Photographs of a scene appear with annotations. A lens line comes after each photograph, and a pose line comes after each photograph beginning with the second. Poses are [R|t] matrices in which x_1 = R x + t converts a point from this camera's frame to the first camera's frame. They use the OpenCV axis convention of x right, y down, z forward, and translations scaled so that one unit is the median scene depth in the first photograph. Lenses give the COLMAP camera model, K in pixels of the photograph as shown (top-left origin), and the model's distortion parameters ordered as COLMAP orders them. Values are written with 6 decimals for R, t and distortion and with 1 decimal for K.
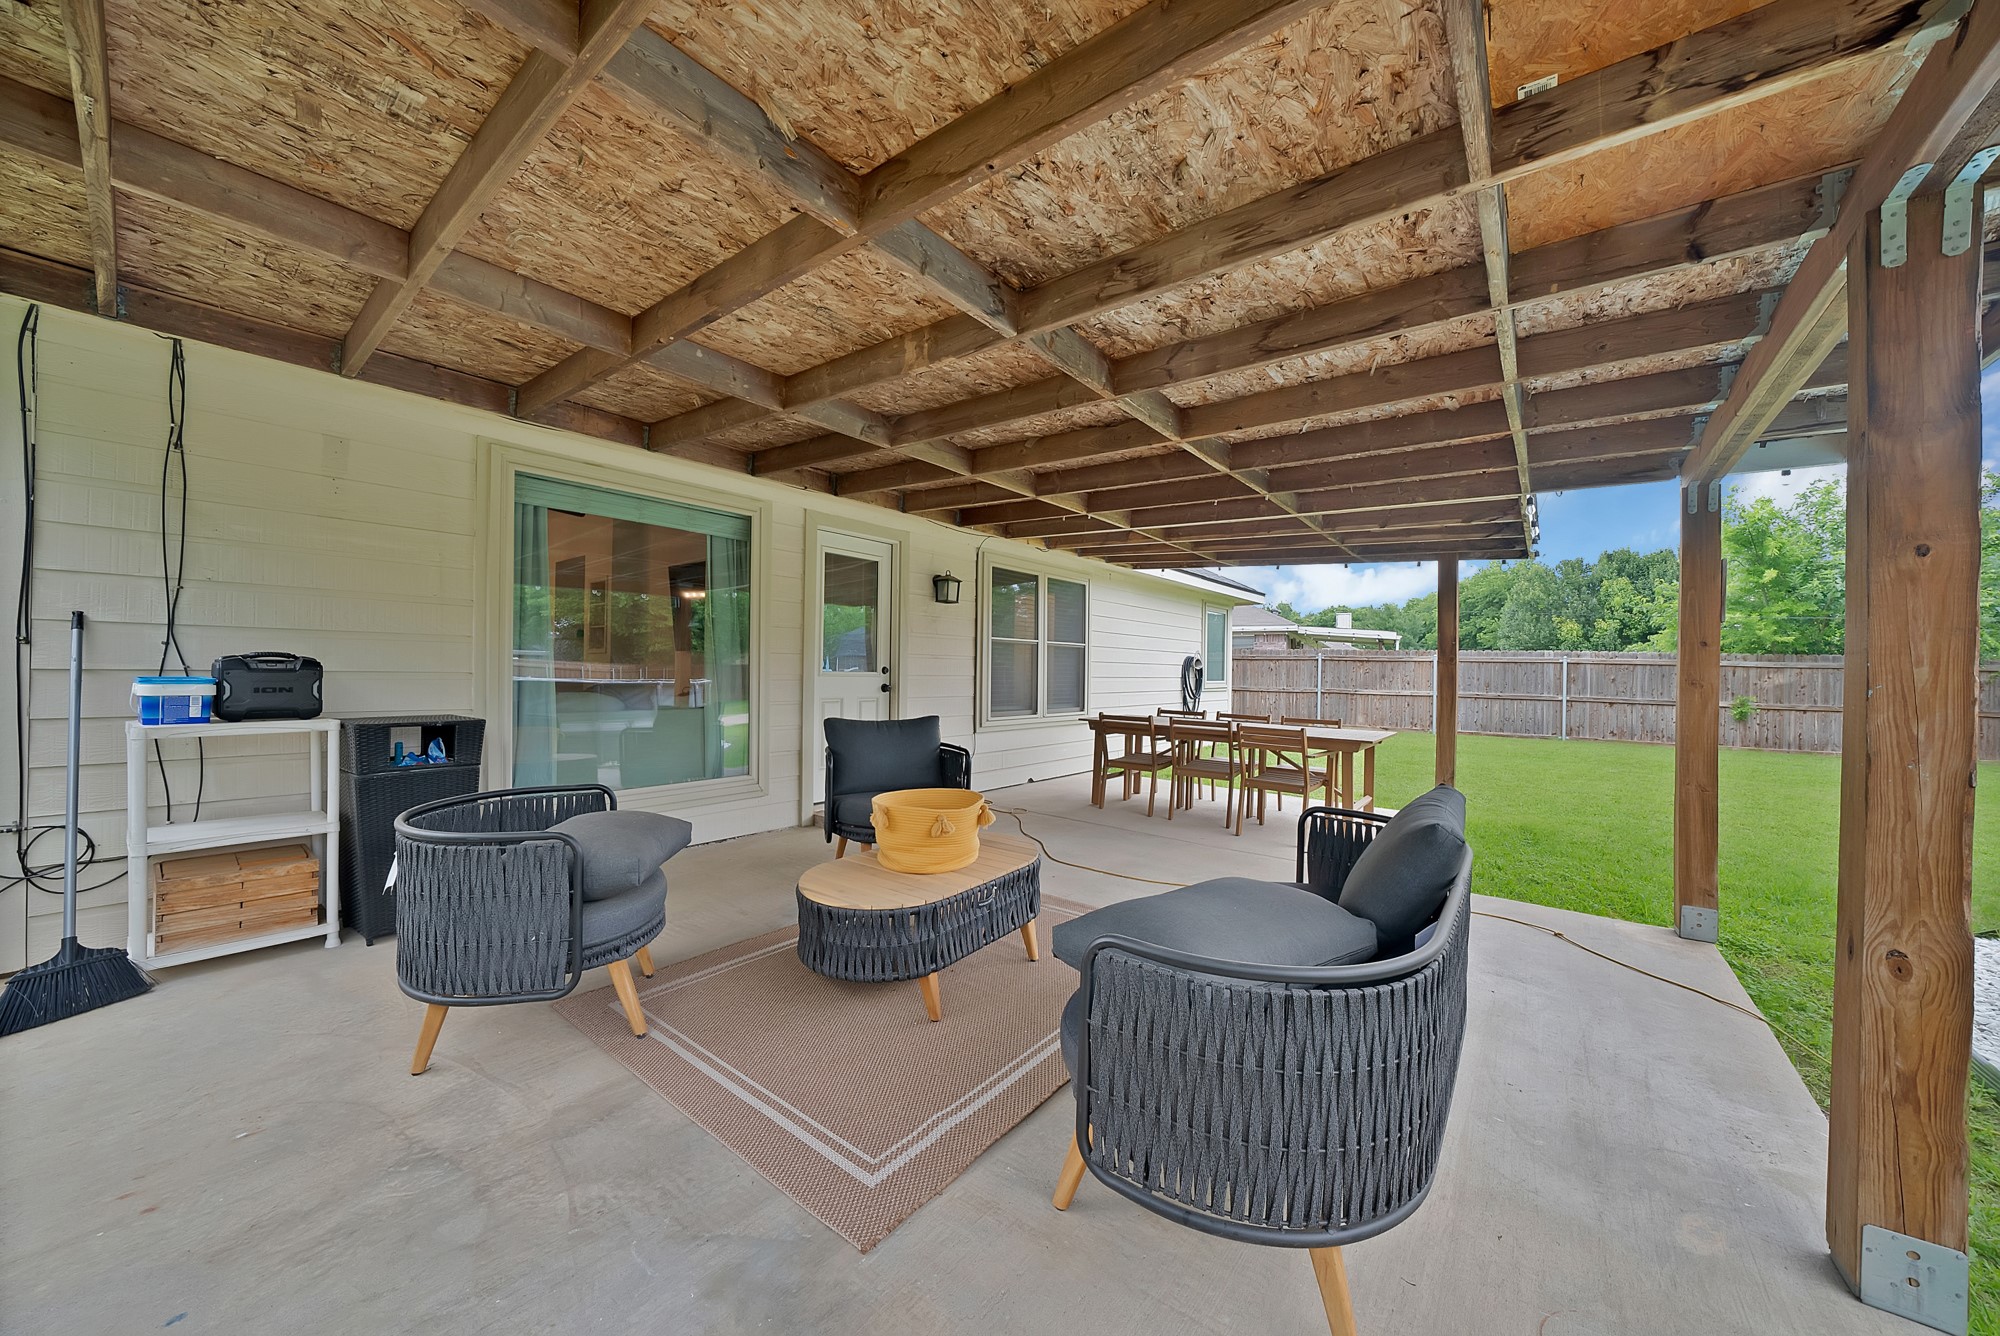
lens RADIAL K [[724.9, 0, 1006.6], [0, 724.9, 671.1], [0, 0, 1]] dist [-0.016693, 0.000129]
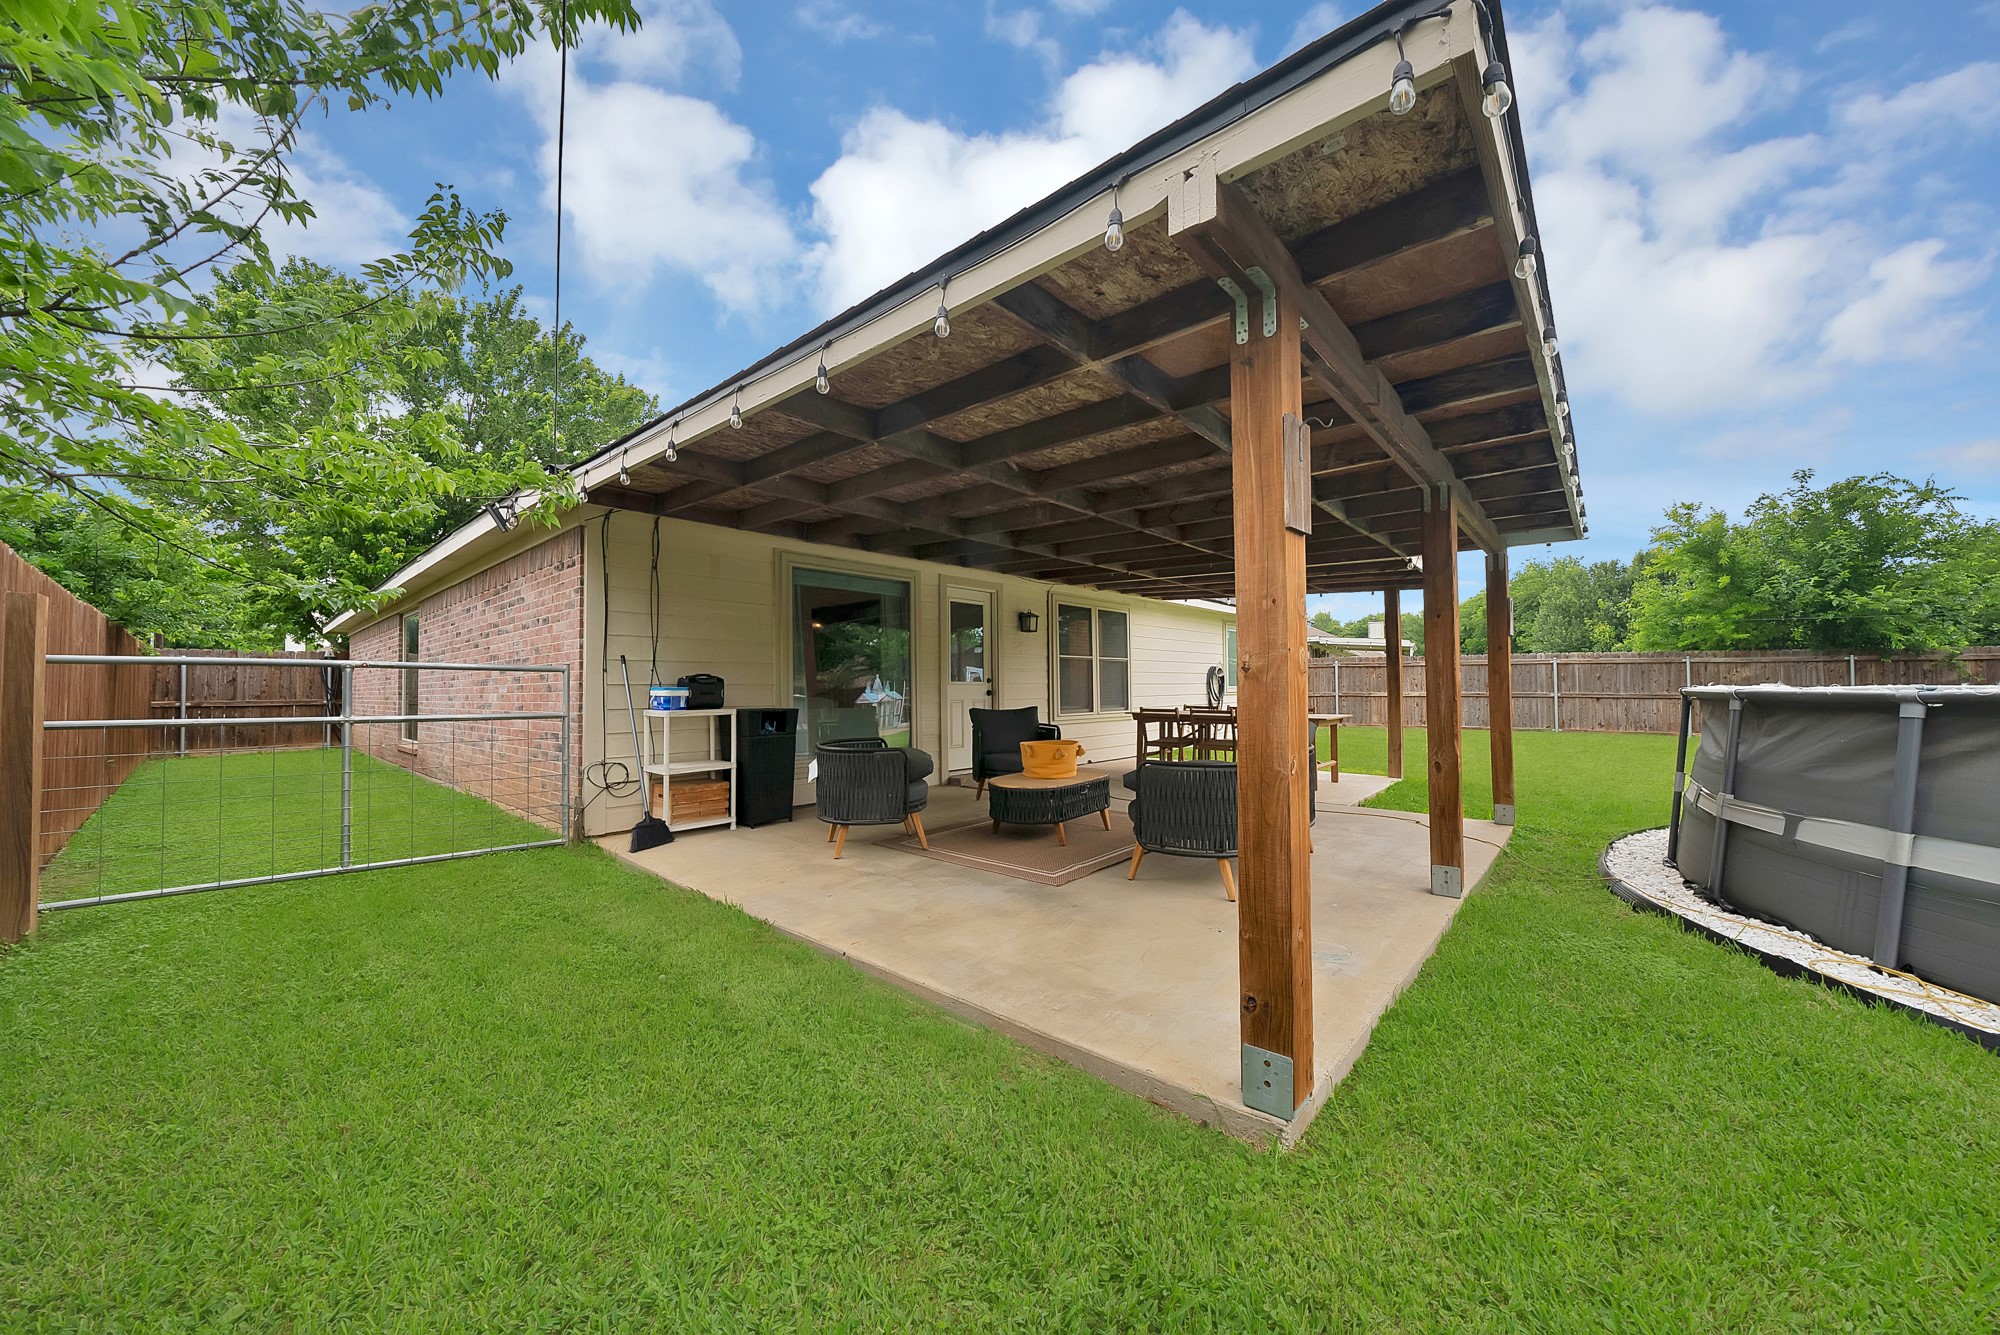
lens RADIAL K [[721.0, 0, 1010.2], [0, 721.0, 649.3], [0, 0, 1]] dist [-0.019542, -0.000090]
pose [[0.998435, -0.027618, -0.048621, -0.050489], [0.024952, 0.998195, -0.054619, 0.015202], [0.050042, 0.053321, 0.997323, -0.398346]]
